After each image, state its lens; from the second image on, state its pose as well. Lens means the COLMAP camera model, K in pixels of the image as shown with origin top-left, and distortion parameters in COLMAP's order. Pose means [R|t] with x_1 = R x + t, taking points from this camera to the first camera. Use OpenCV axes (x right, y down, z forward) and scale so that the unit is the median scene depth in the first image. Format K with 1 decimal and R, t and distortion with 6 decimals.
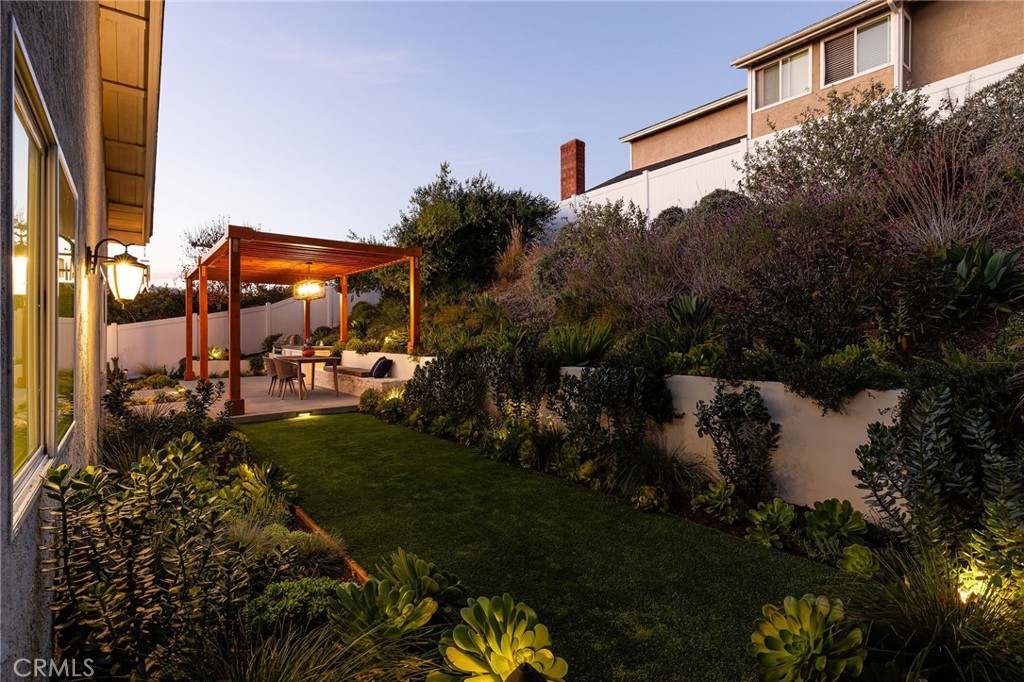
lens RADIAL K [[497.4, 0, 509.3], [0, 497.4, 337.2], [0, 0, 1]] dist [0.004528, 0.001218]
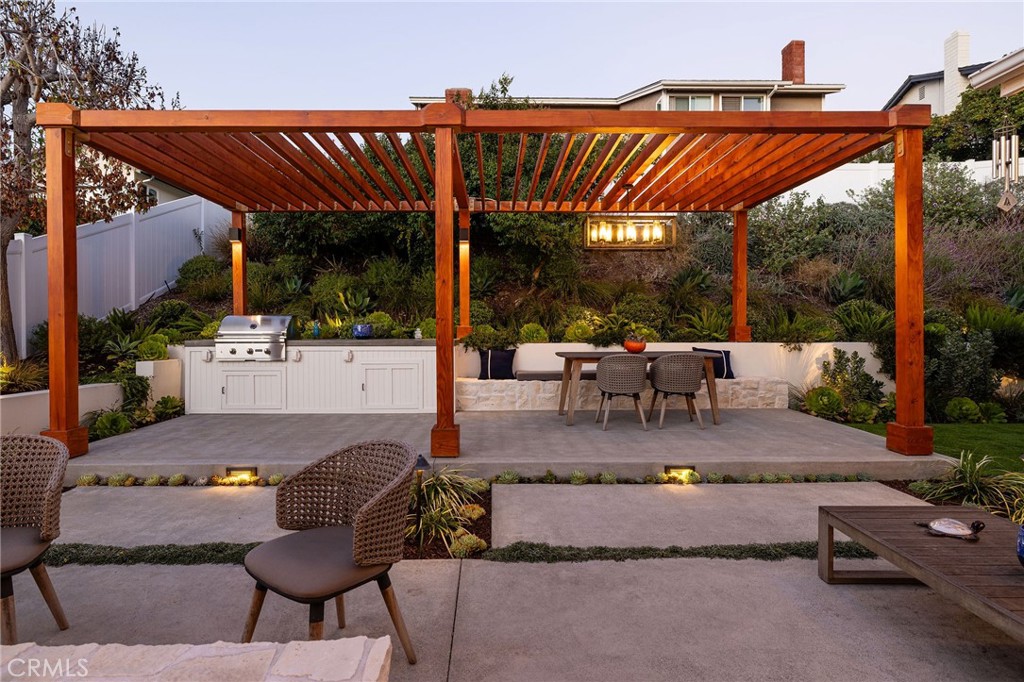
lens RADIAL K [[524.2, 0, 501.8], [0, 524.2, 332.9], [0, 0, 1]] dist [-0.000949, 0.000722]
pose [[0.597544, -0.011481, 0.801754, -0.687313], [0.008974, 0.999931, 0.007631, 0.009874], [-0.801786, 0.002636, 0.597605, 0.541959]]
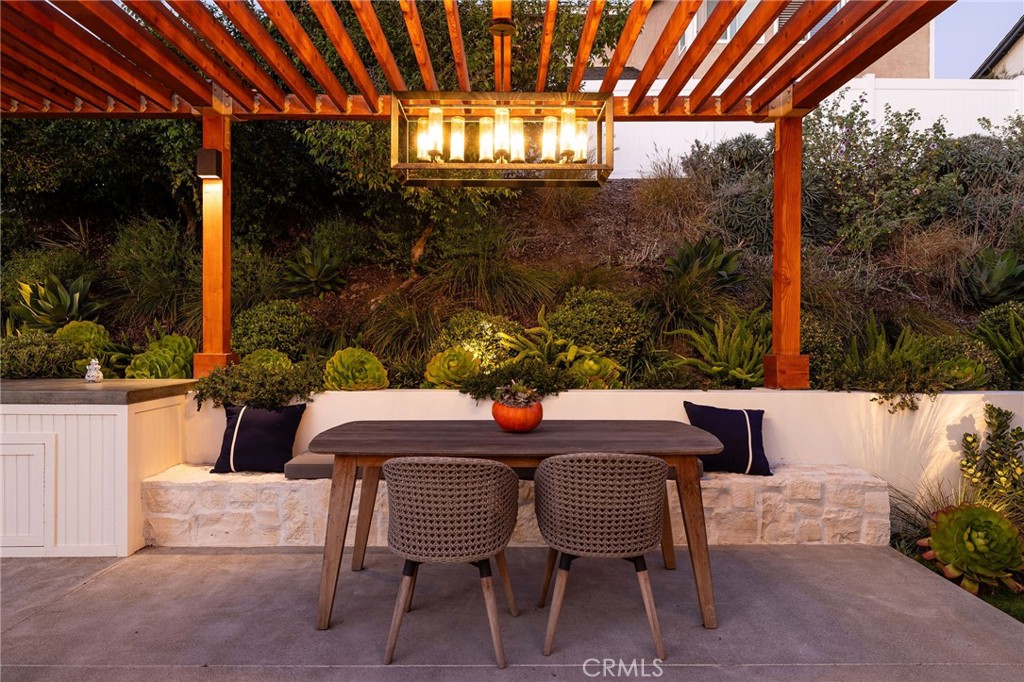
lens RADIAL K [[663.0, 0, 508.3], [0, 663.0, 331.6], [0, 0, 1]] dist [-0.004361, 0.005789]
pose [[0.602065, 0.000371, 0.798447, -0.460037], [0.003800, 0.999987, -0.003330, -0.001923], [-0.798438, 0.005039, 0.602056, 0.579173]]
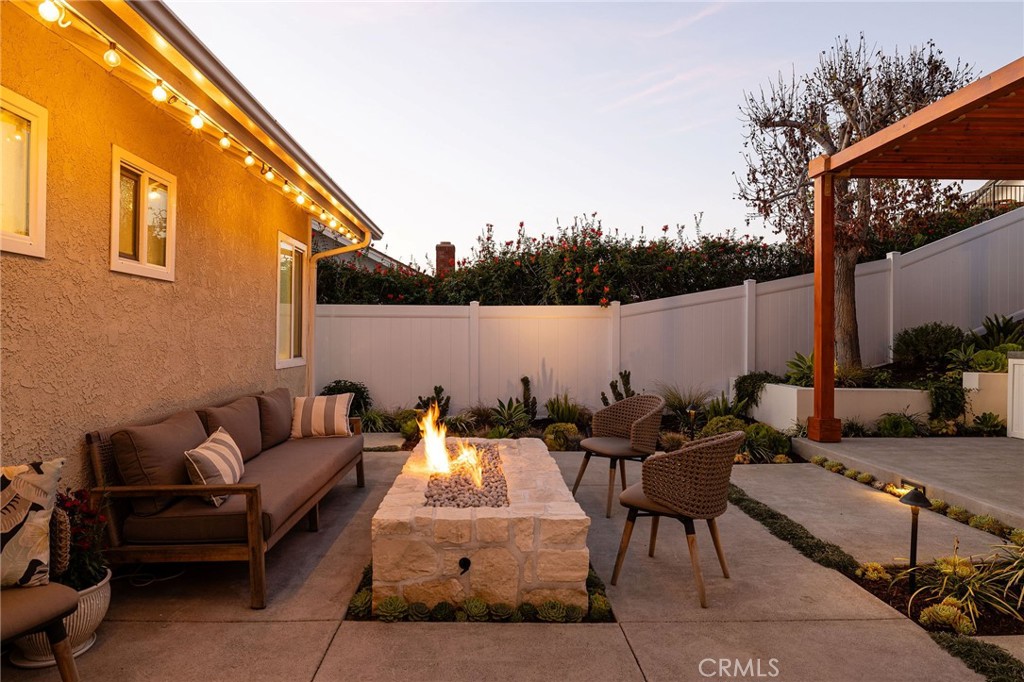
lens RADIAL K [[588.4, 0, 497.1], [0, 588.4, 333.8], [0, 0, 1]] dist [0.004301, -0.001620]
pose [[0.806351, -0.001057, -0.591437, -0.534346], [-0.005068, 0.999949, -0.008697, 0.010214], [0.591416, 0.010010, 0.806305, 0.448512]]
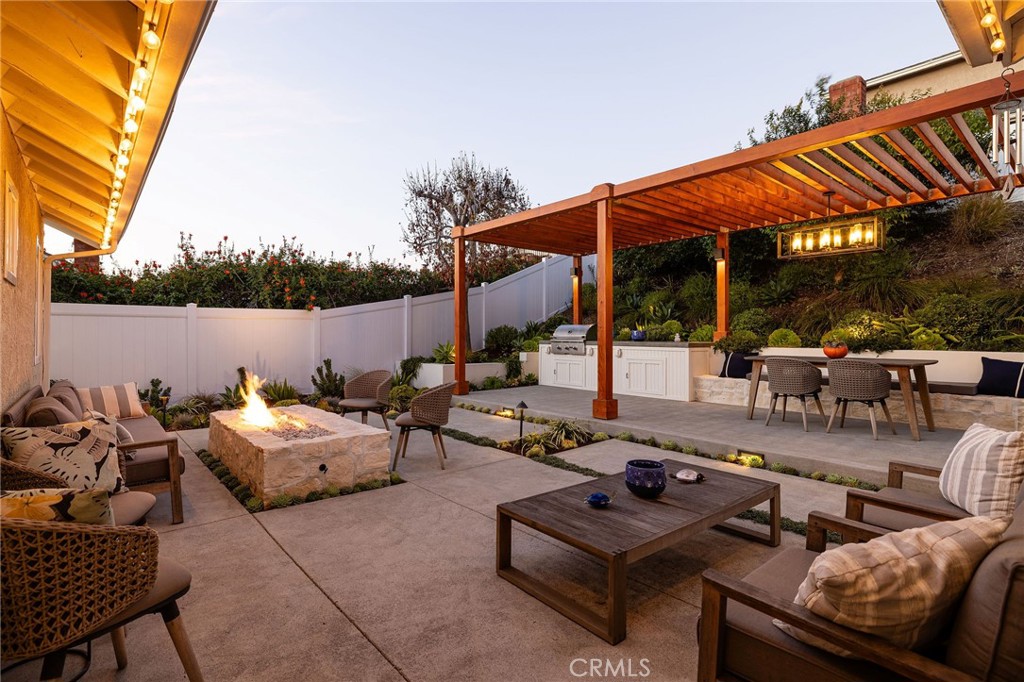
lens RADIAL K [[497.4, 0, 508.5], [0, 497.4, 334.5], [0, 0, 1]] dist [0.004528, 0.001218]
pose [[0.998627, -0.002559, 0.052326, -0.567952], [0.002755, 0.999989, -0.003675, 0.011502], [-0.052316, 0.003814, 0.998623, 0.320860]]
